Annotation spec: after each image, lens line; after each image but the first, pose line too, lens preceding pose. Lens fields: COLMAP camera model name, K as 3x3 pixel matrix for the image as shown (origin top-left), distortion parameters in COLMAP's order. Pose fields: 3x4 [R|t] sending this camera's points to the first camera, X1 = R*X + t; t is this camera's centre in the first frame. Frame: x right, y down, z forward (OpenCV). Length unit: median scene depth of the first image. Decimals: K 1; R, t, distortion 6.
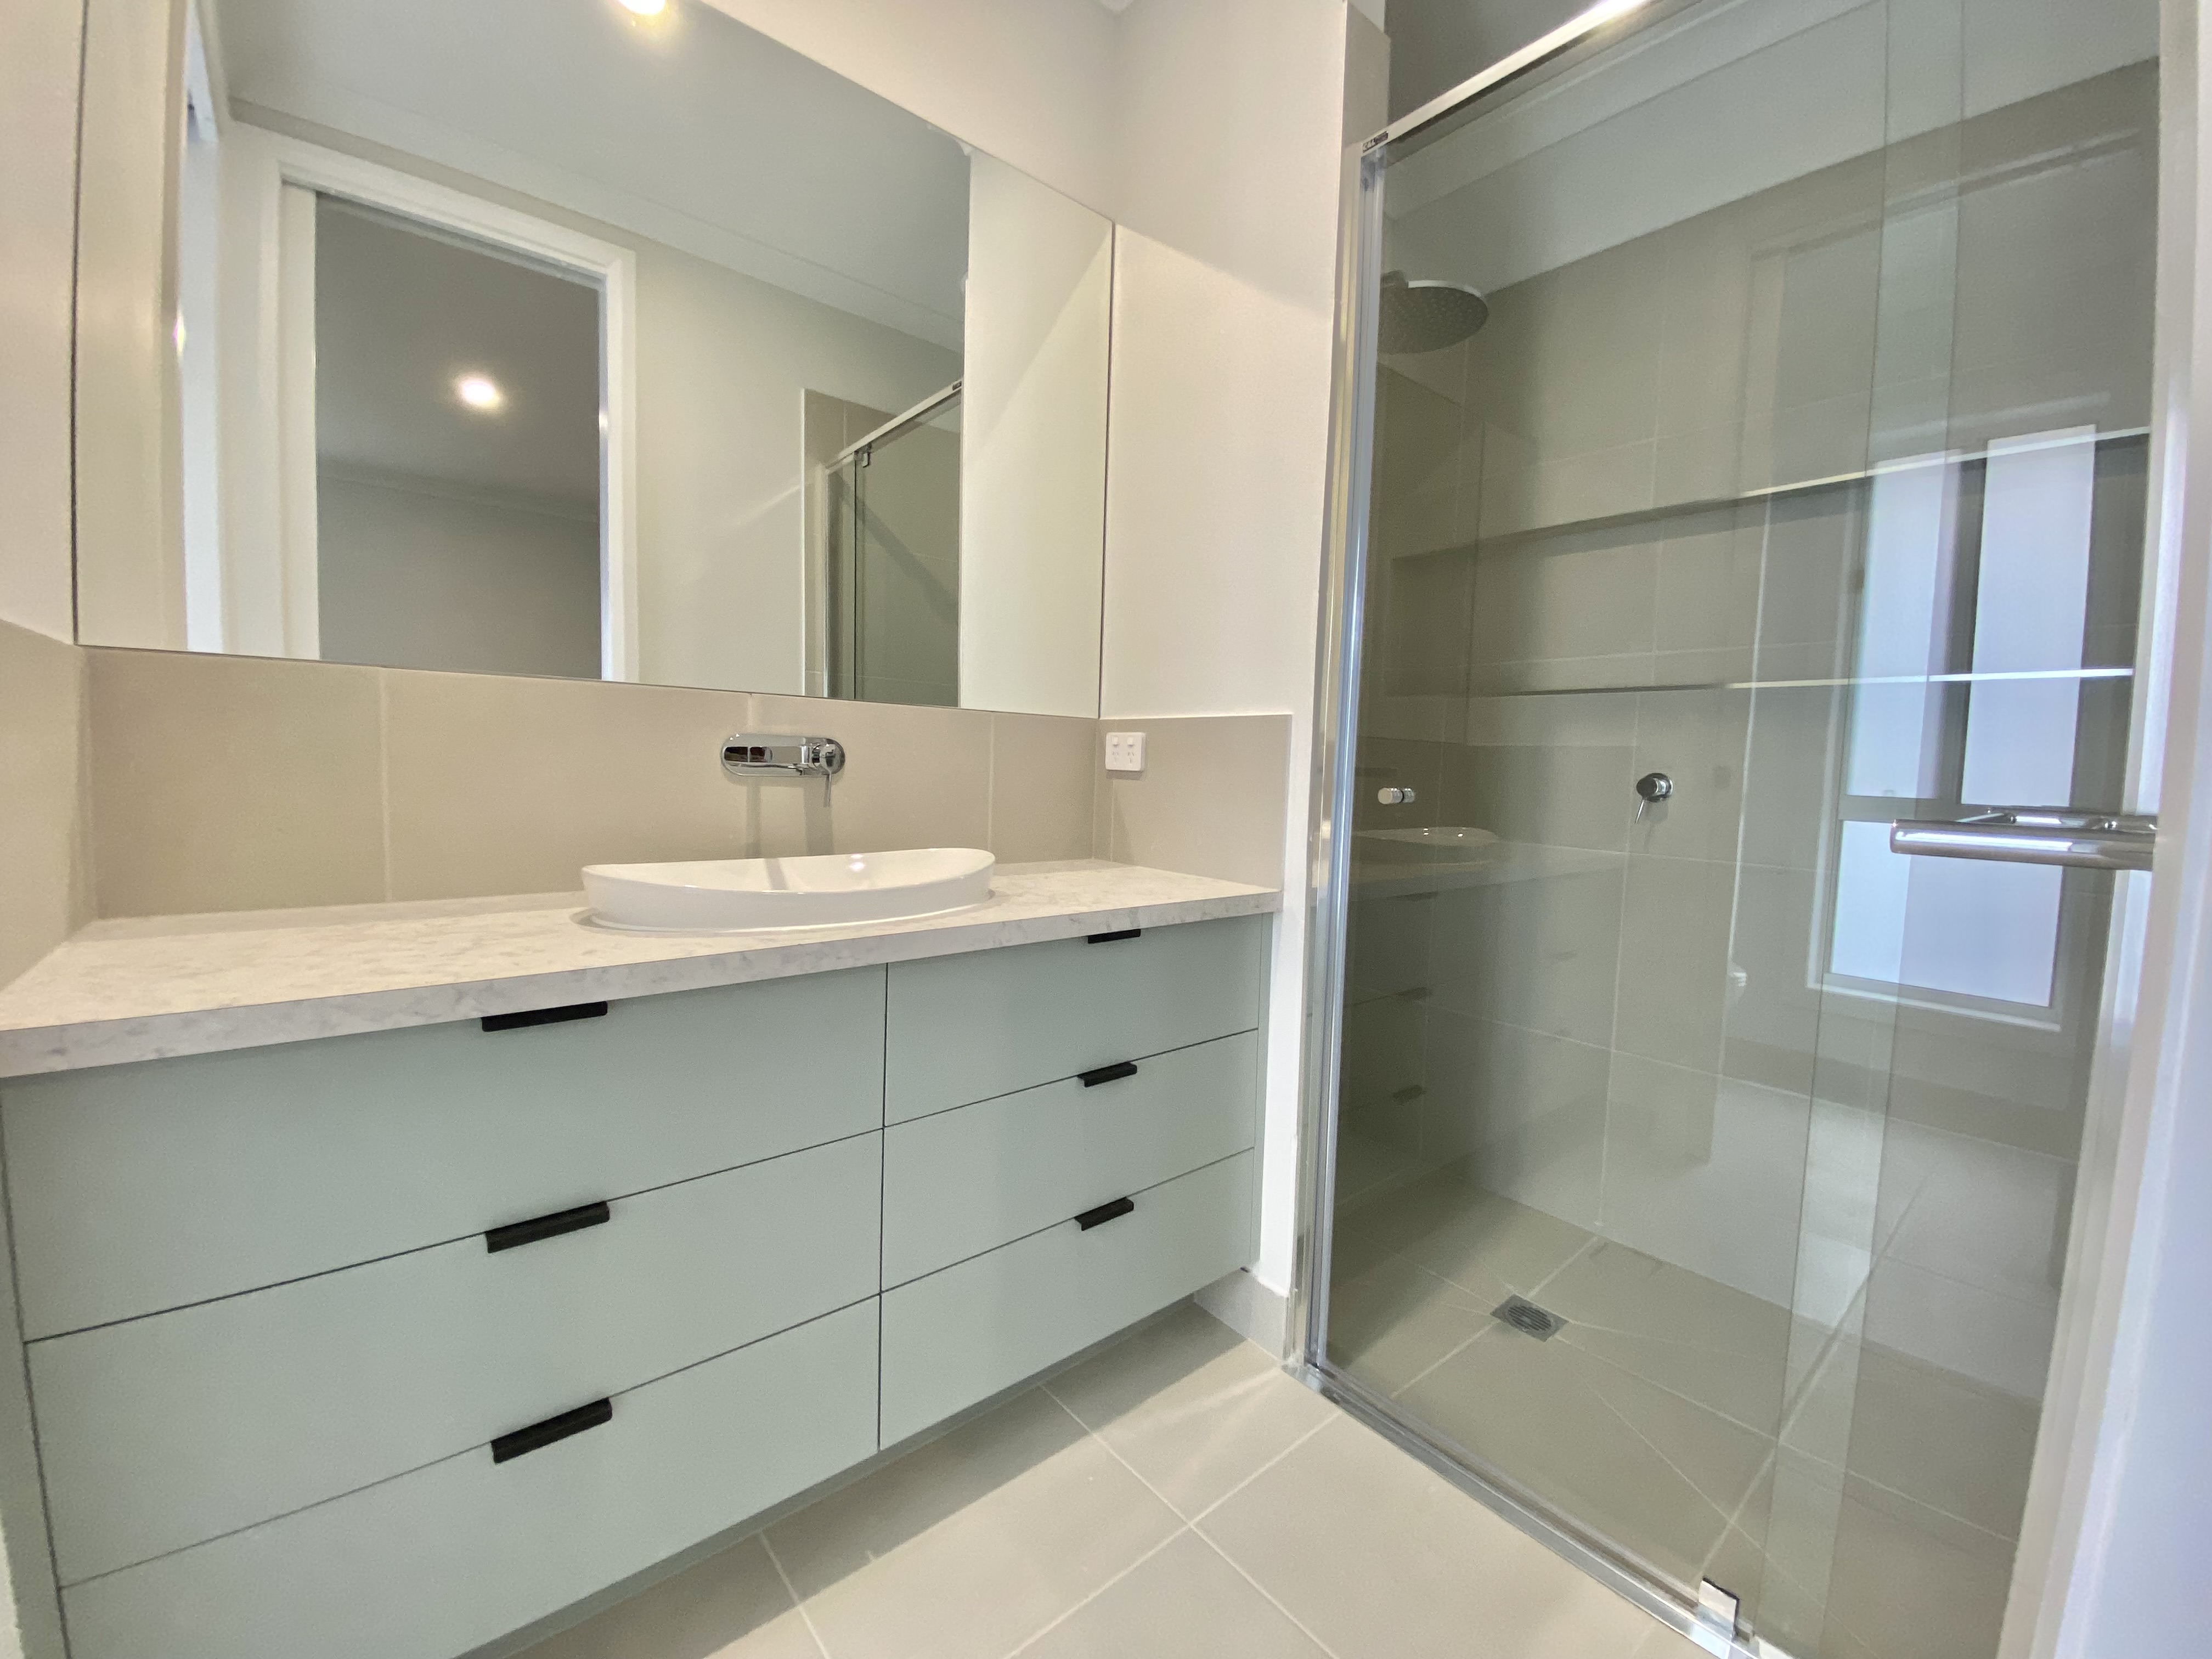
lens RADIAL K [[897.9, 0, 1100.6], [0, 897.9, 826.9], [0, 0, 1]] dist [0.024546, -0.019728]
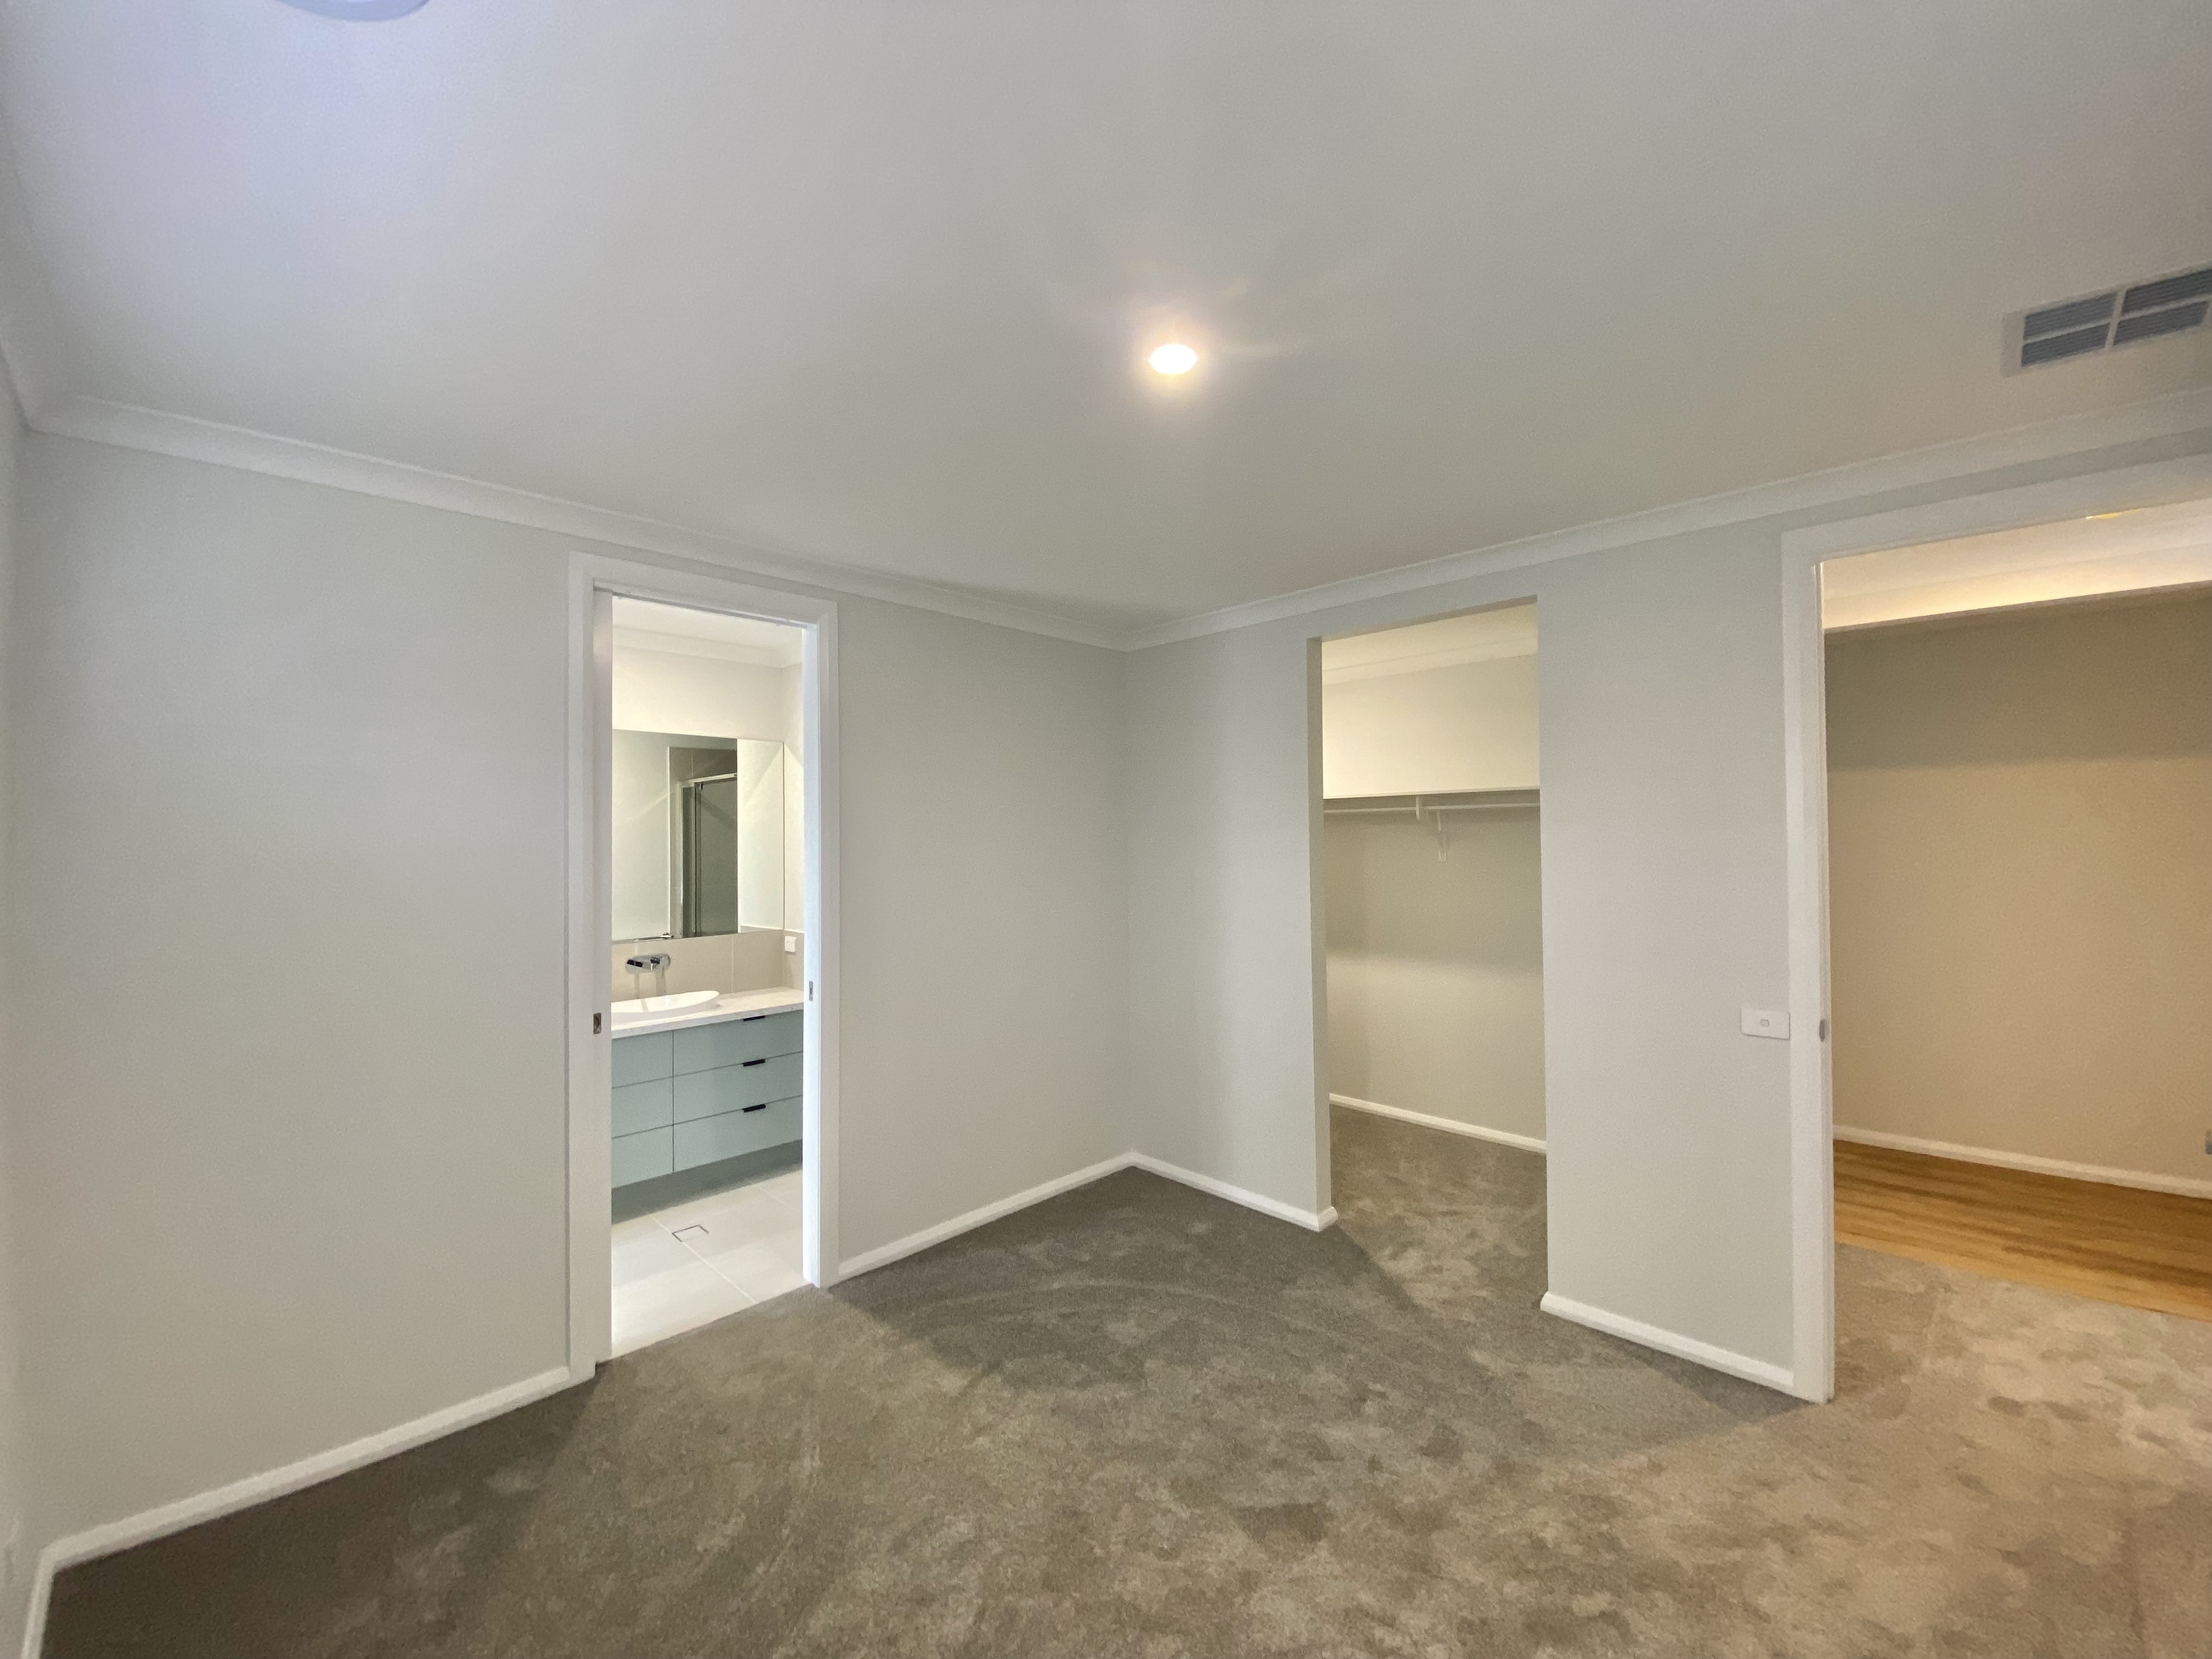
lens RADIAL K [[897.9, 0, 1100.6], [0, 897.9, 826.9], [0, 0, 1]] dist [0.024546, -0.019728]
pose [[0.995217, -0.030449, 0.092819, 0.852351], [0.038280, 0.995747, -0.083798, -0.210838], [-0.089873, 0.086951, 0.992150, -2.080248]]
